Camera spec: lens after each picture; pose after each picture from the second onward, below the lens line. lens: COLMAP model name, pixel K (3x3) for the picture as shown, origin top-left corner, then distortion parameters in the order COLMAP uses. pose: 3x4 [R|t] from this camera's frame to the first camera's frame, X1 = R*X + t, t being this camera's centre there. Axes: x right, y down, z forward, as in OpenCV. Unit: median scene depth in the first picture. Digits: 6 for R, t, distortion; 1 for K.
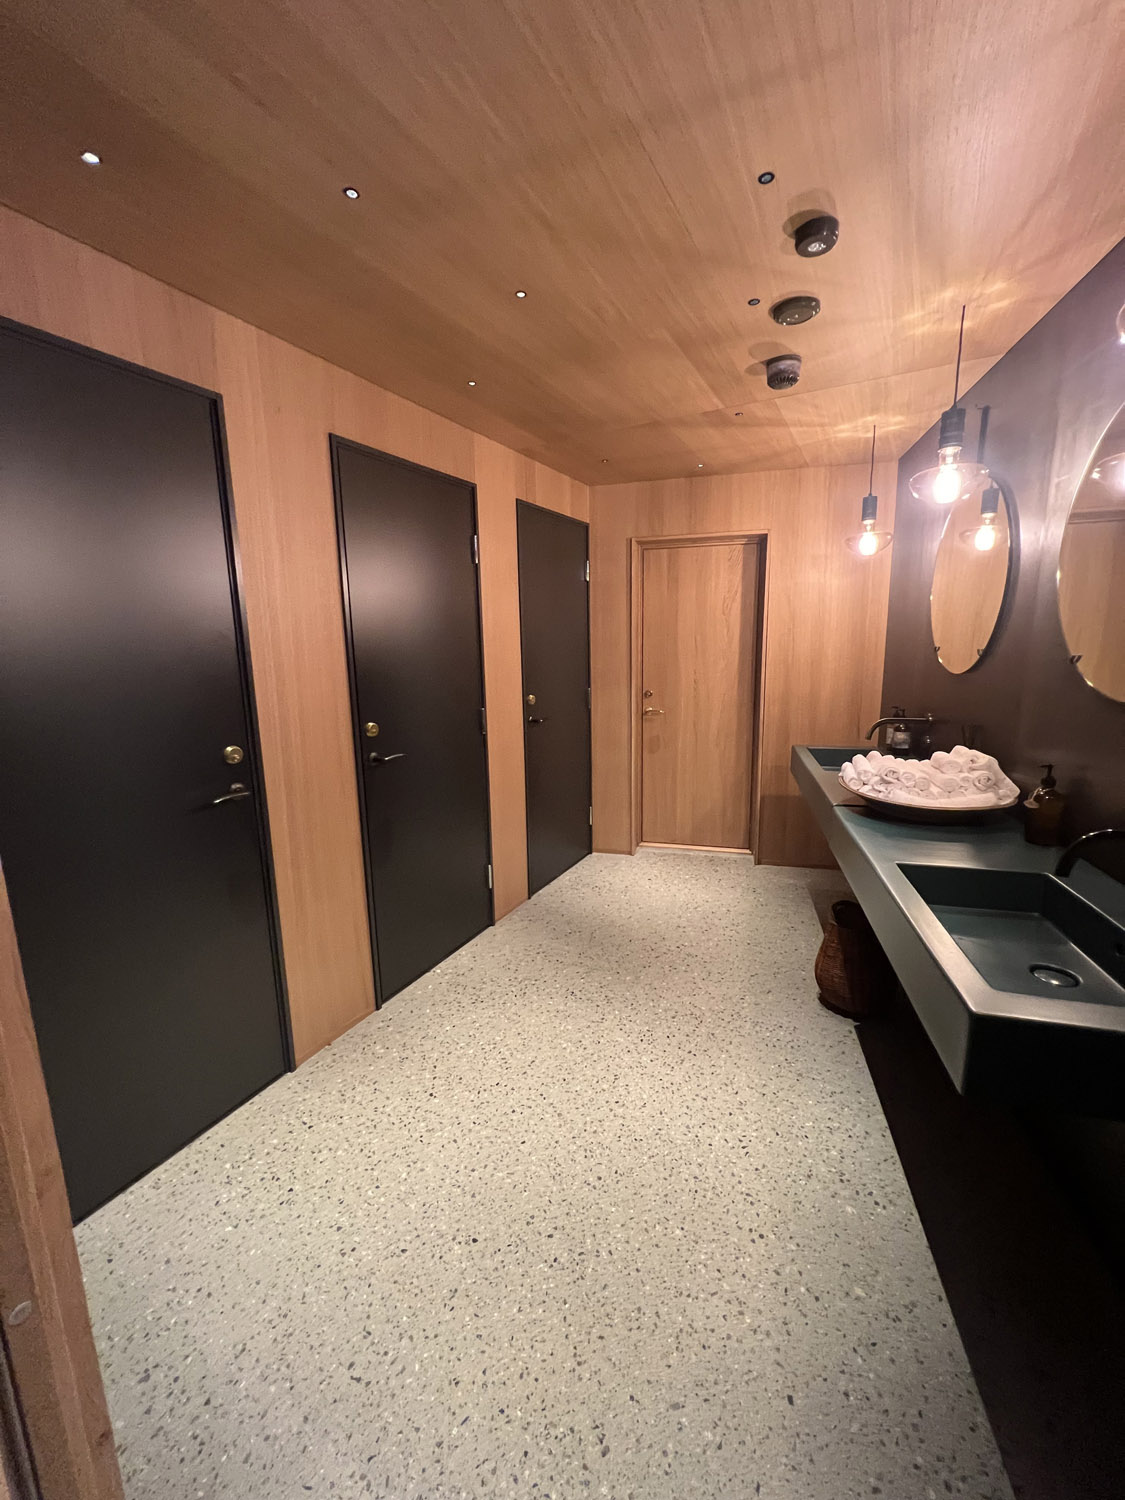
lens RADIAL K [[596.6, 0, 562.5], [0, 596.6, 750.0], [0, 0, 1]] dist [-0.000449, -0.000037]
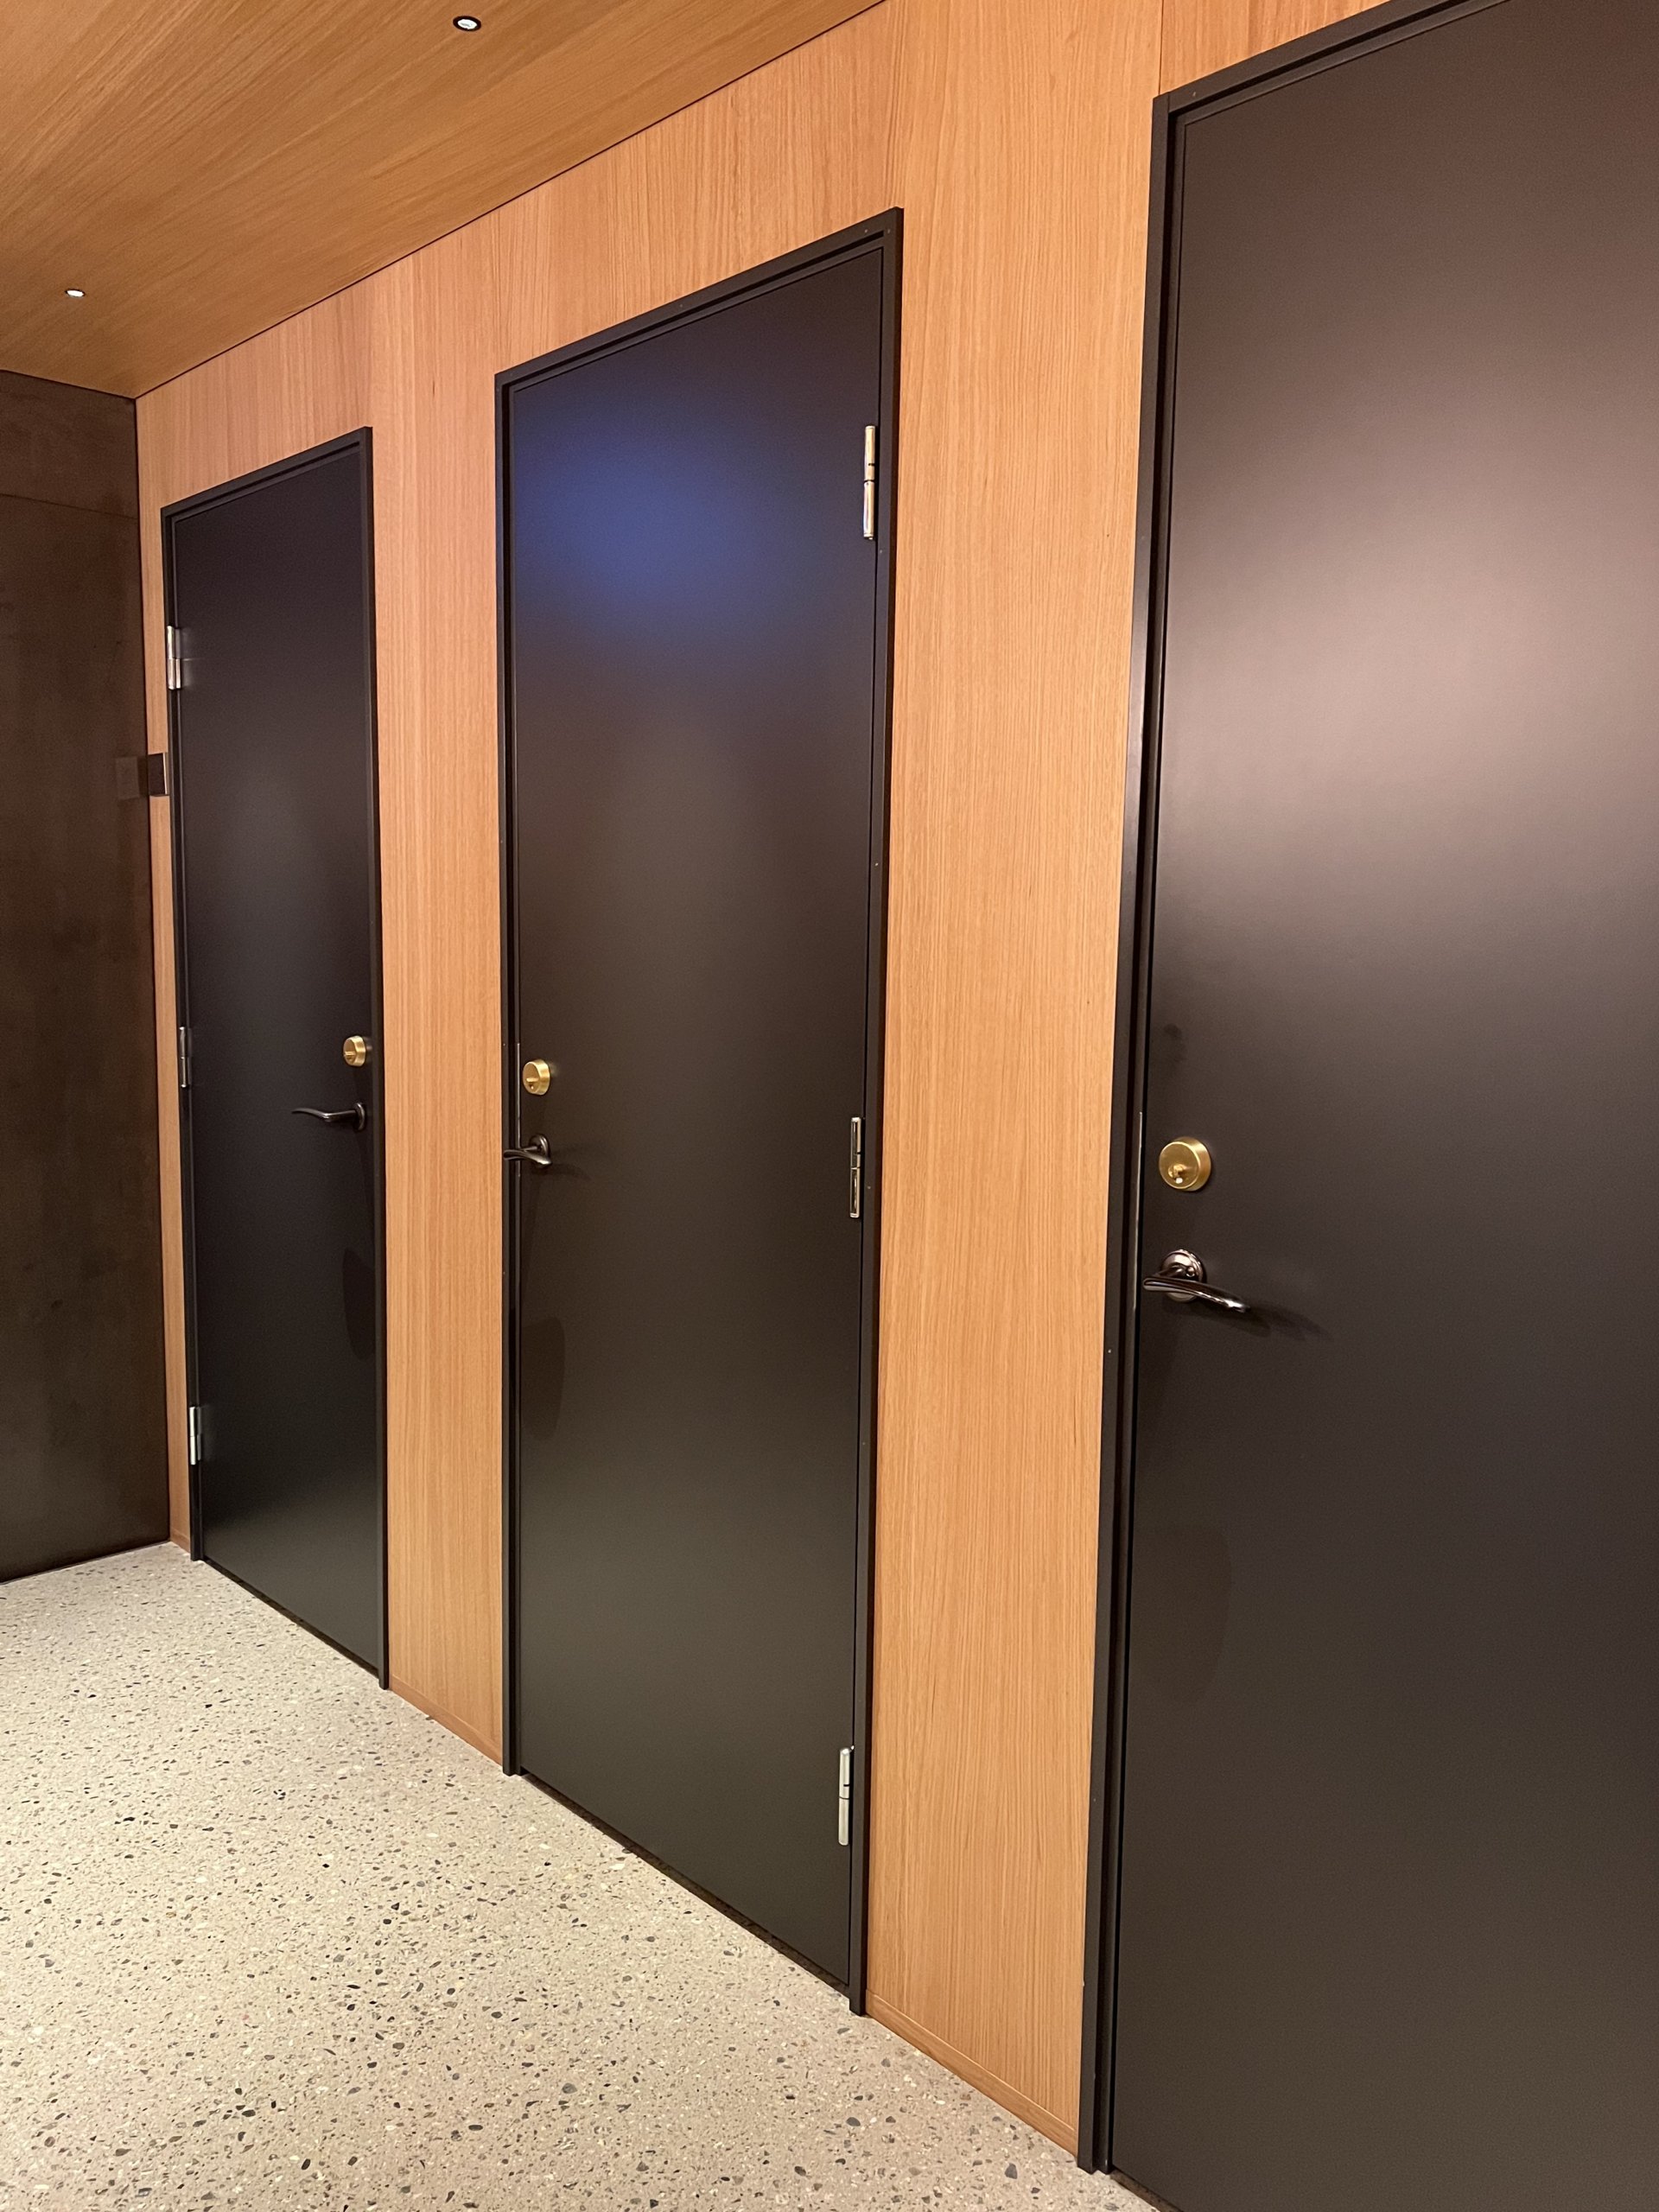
lens RADIAL K [[1688.3, 0, 829.5], [0, 1688.3, 1106.0], [0, 0, 1]] dist [0.009413, 0.001908]
pose [[-0.319862, 0.125876, -0.939065, 0.750351], [-0.171954, 0.966963, 0.188186, -0.292207], [0.931730, 0.221669, -0.287650, 1.700681]]
